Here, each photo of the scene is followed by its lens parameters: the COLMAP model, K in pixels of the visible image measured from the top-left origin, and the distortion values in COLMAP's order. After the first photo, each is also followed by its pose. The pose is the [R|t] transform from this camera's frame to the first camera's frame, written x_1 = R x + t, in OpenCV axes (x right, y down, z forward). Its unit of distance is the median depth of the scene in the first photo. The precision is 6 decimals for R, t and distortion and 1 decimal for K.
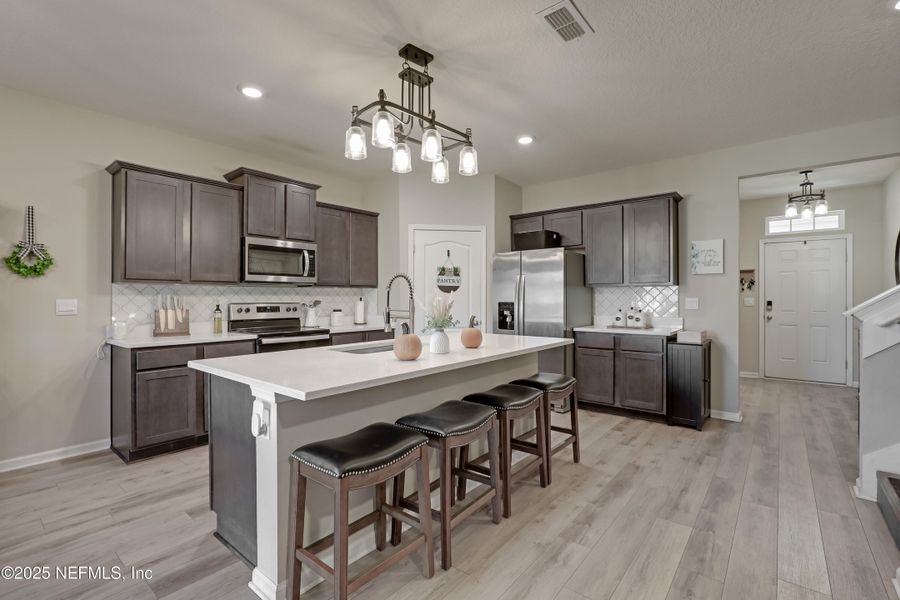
lens RADIAL K [[412.3, 0, 447.0], [0, 412.3, 297.7], [0, 0, 1]] dist [-0.017922, 0.003425]
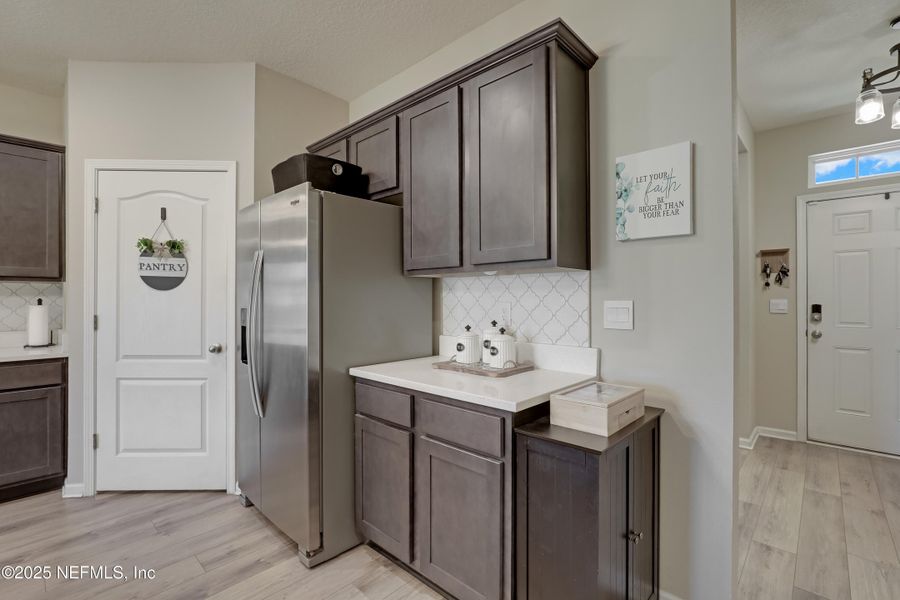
lens RADIAL K [[412.3, 0, 441.5], [0, 412.3, 296.0], [0, 0, 1]] dist [-0.017922, 0.003425]
pose [[0.997729, 0.000018, -0.067355, 0.462372], [-0.000260, 0.999994, -0.003577, -0.002380], [0.067354, 0.003586, 0.997723, 0.600081]]
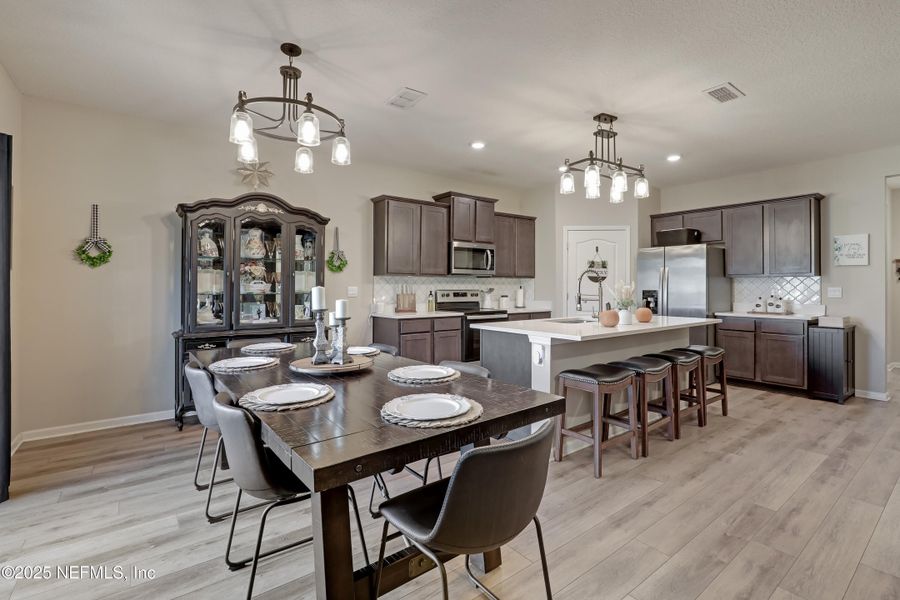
lens RADIAL K [[412.3, 0, 445.8], [0, 412.3, 285.6], [0, 0, 1]] dist [-0.017922, 0.003425]
pose [[0.971611, 0.002936, -0.236566, -0.166728], [-0.003122, 0.999995, -0.000413, 0.000155], [0.236563, 0.001140, 0.971615, -0.322583]]
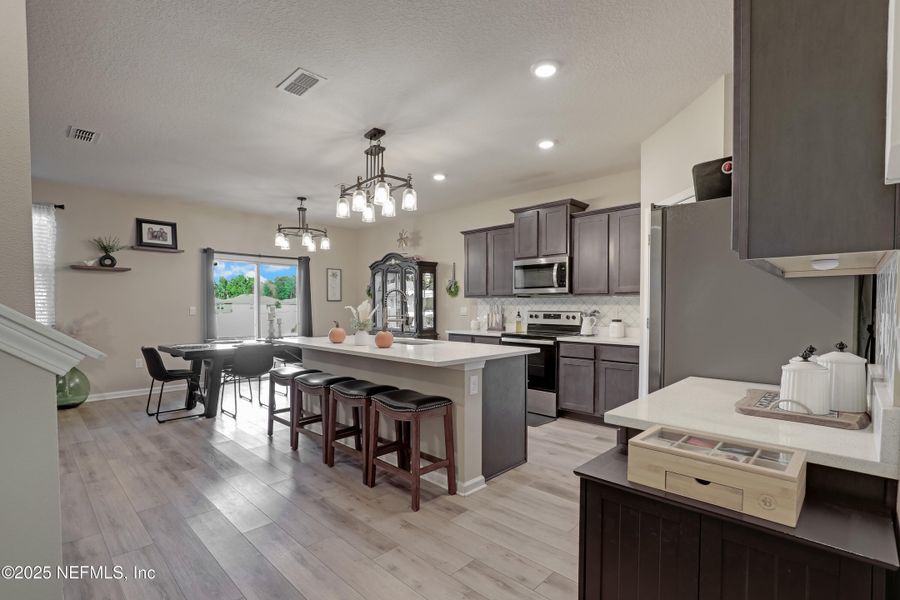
lens RADIAL K [[412.3, 0, 454.4], [0, 412.3, 323.3], [0, 0, 1]] dist [-0.017922, 0.003425]
pose [[-0.065836, 0.042647, -0.996919, 0.799792], [-0.001537, 0.999081, 0.042841, -0.002410], [0.997829, 0.004353, -0.065710, 0.816973]]
